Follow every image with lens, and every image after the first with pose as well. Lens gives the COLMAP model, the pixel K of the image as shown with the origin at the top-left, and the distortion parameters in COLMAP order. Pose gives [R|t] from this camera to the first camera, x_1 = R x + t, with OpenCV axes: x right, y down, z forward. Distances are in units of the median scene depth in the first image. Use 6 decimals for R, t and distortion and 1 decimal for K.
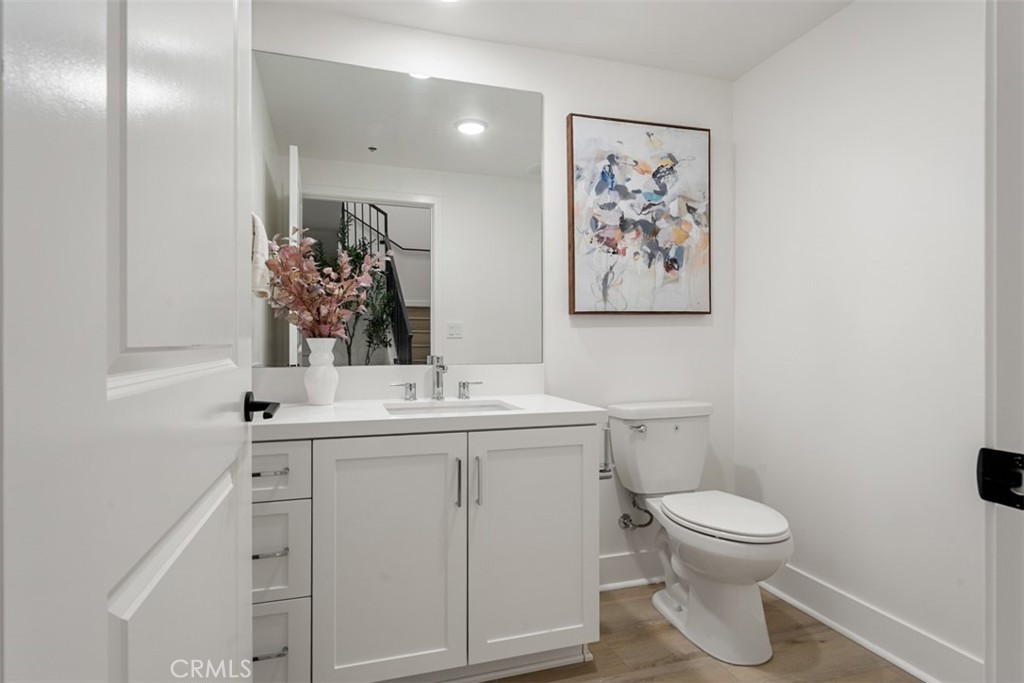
lens RADIAL K [[522.1, 0, 513.3], [0, 522.1, 344.0], [0, 0, 1]] dist [-0.038453, -0.000346]
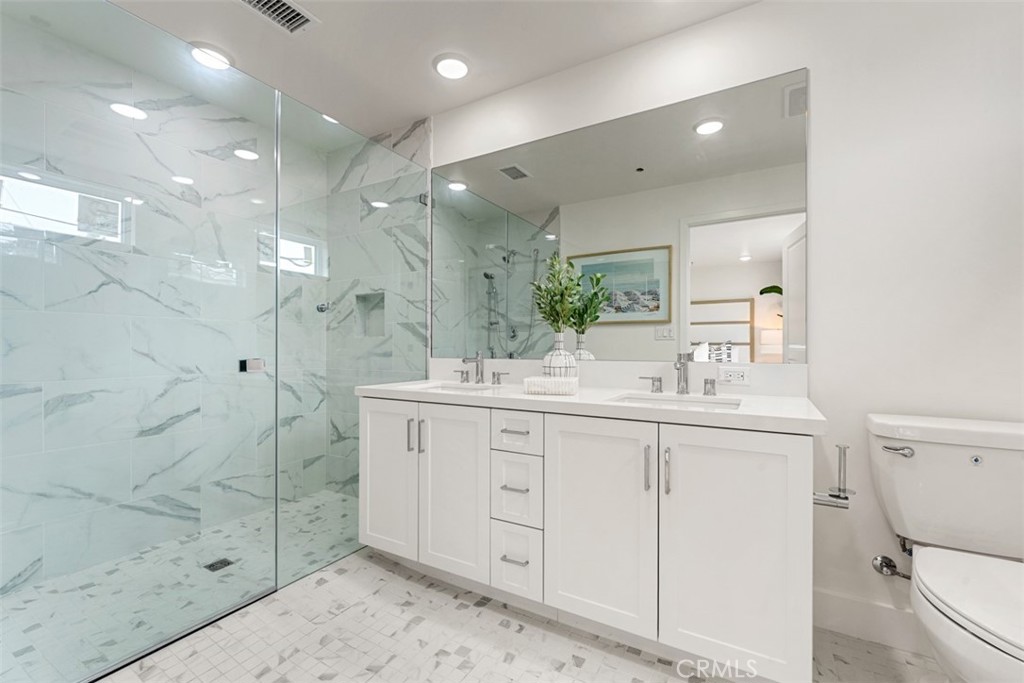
lens RADIAL K [[451.4, 0, 506.0], [0, 451.4, 342.6], [0, 0, 1]] dist [-0.008067, -0.000349]
pose [[0.668347, -0.000833, -0.743849, 0.339943], [0.001368, 0.999999, 0.000110, -0.001736], [0.743848, -0.001091, 0.668348, 0.105334]]
